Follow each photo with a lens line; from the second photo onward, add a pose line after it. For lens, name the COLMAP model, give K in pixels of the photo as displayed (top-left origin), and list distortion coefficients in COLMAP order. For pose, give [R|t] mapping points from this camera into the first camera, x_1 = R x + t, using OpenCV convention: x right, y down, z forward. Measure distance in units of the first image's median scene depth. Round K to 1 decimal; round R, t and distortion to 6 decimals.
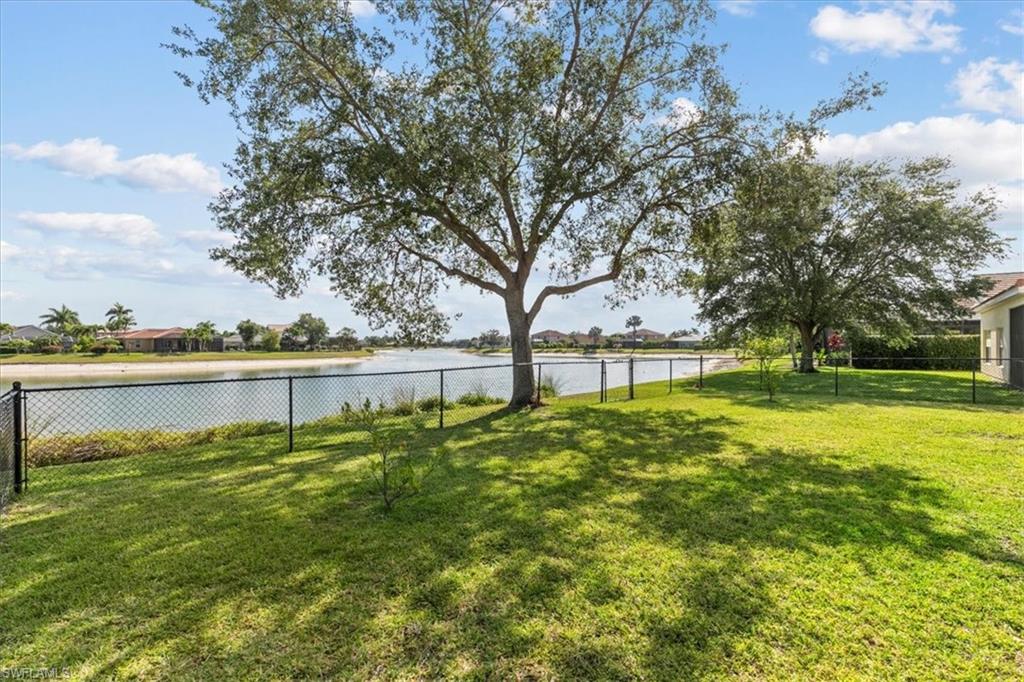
lens RADIAL K [[470.6, 0, 512.0], [0, 470.6, 342.9], [0, 0, 1]] dist [-0.003301, 0.000830]
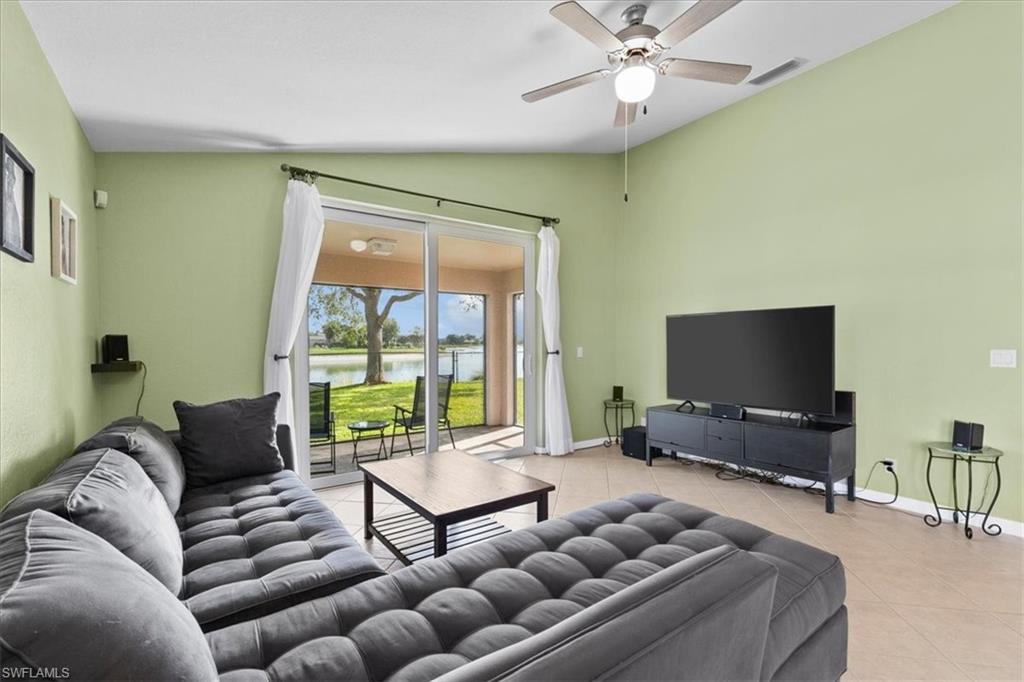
lens RADIAL K [[470.6, 0, 514.4], [0, 470.6, 340.9], [0, 0, 1]] dist [-0.003301, 0.000830]
pose [[0.982177, -0.001164, -0.187952, 0.086920], [0.001257, 0.999999, 0.000375, 0.001003], [0.187952, -0.000605, 0.982178, -0.032394]]
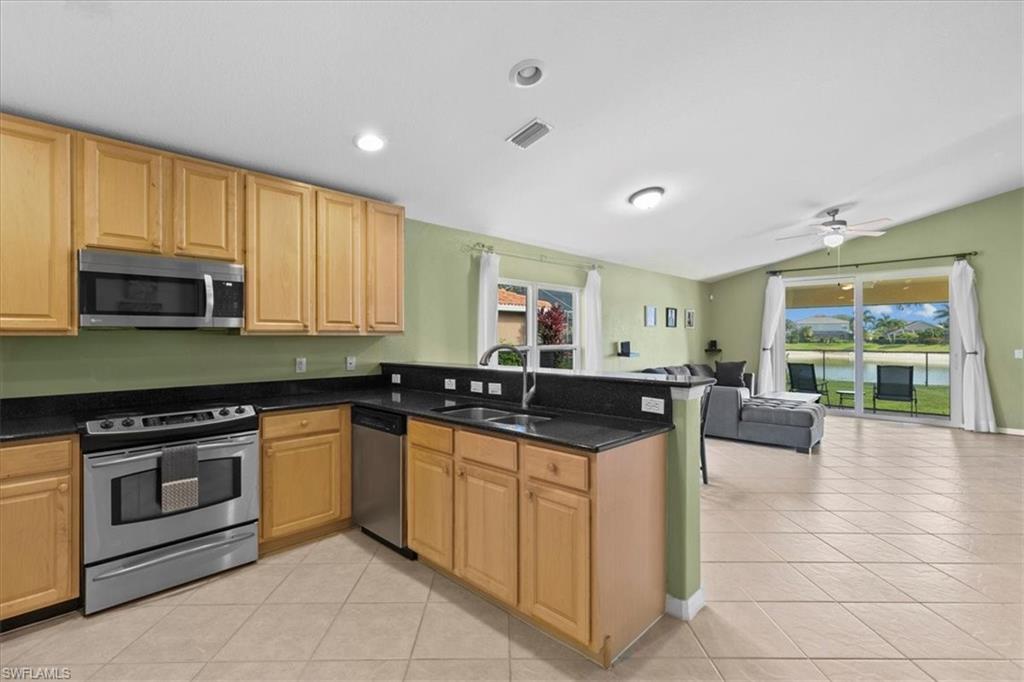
lens RADIAL K [[470.6, 0, 516.0], [0, 470.6, 336.8], [0, 0, 1]] dist [-0.003301, 0.000830]
pose [[0.014509, 0.002101, -0.999893, 1.453250], [0.004609, 0.999987, 0.002168, -0.031563], [0.999884, -0.004640, 0.014499, -0.390055]]
